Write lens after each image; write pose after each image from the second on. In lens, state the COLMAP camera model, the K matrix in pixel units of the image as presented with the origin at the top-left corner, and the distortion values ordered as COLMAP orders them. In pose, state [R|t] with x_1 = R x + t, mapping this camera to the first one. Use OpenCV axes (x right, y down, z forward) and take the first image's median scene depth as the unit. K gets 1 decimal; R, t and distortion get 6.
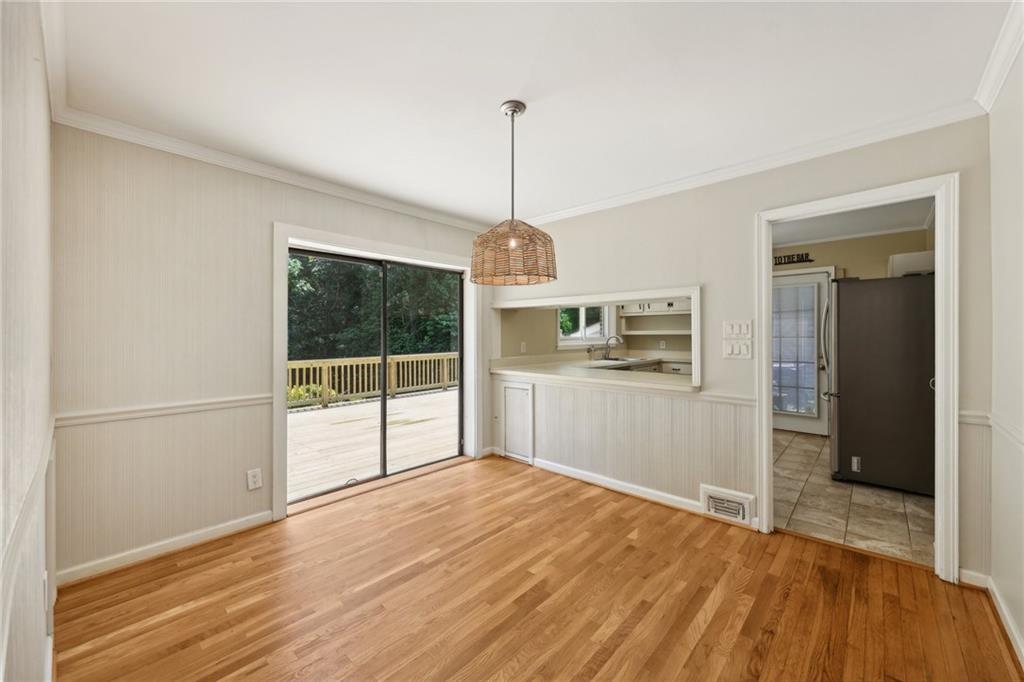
lens RADIAL K [[400.9, 0, 511.6], [0, 400.9, 335.3], [0, 0, 1]] dist [0.001827, -0.000245]
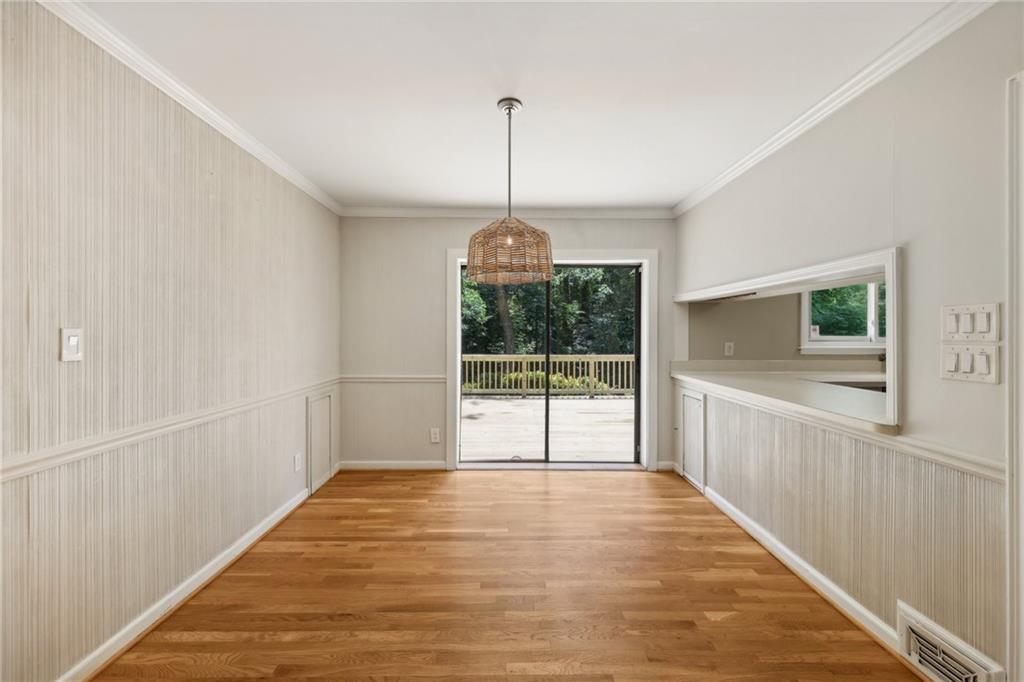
lens RADIAL K [[400.9, 0, 511.6], [0, 400.9, 335.3], [0, 0, 1]] dist [0.001827, -0.000245]
pose [[0.681902, 0.007091, -0.731409, 0.498136], [-0.003741, 0.999974, 0.006207, -0.000274], [0.731434, -0.001497, 0.681911, 0.218619]]
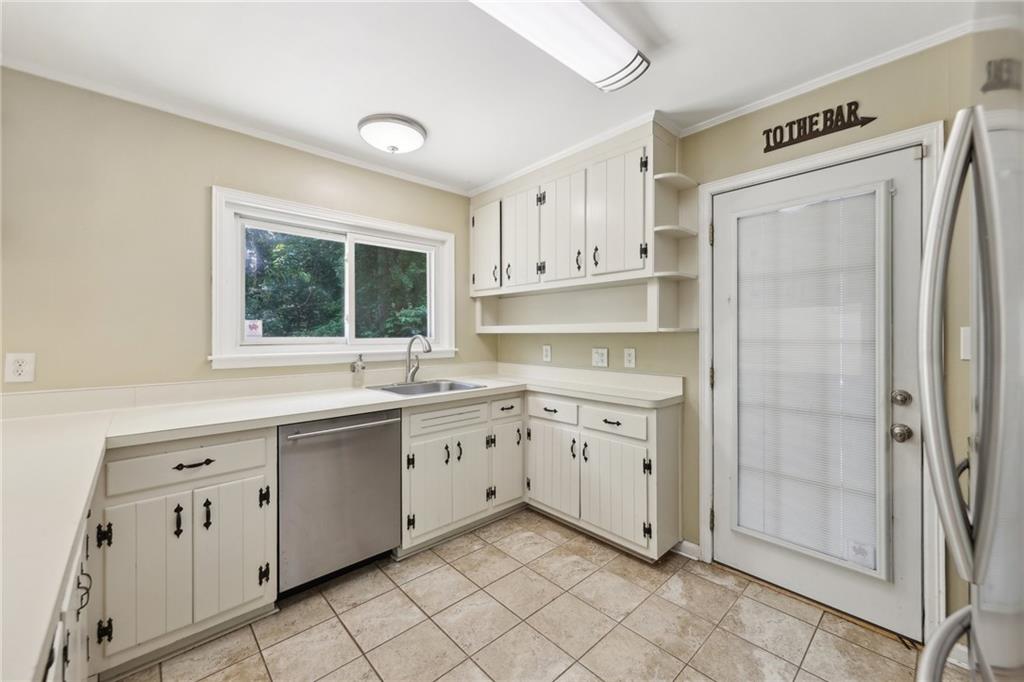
lens RADIAL K [[402.8, 0, 511.4], [0, 402.8, 332.9], [0, 0, 1]] dist [-0.000423, -0.000108]
pose [[0.996368, 0.001713, -0.085131, 0.799070], [-0.001886, 0.999996, -0.001958, -0.001726], [0.085127, 0.002111, 0.996368, 1.065193]]
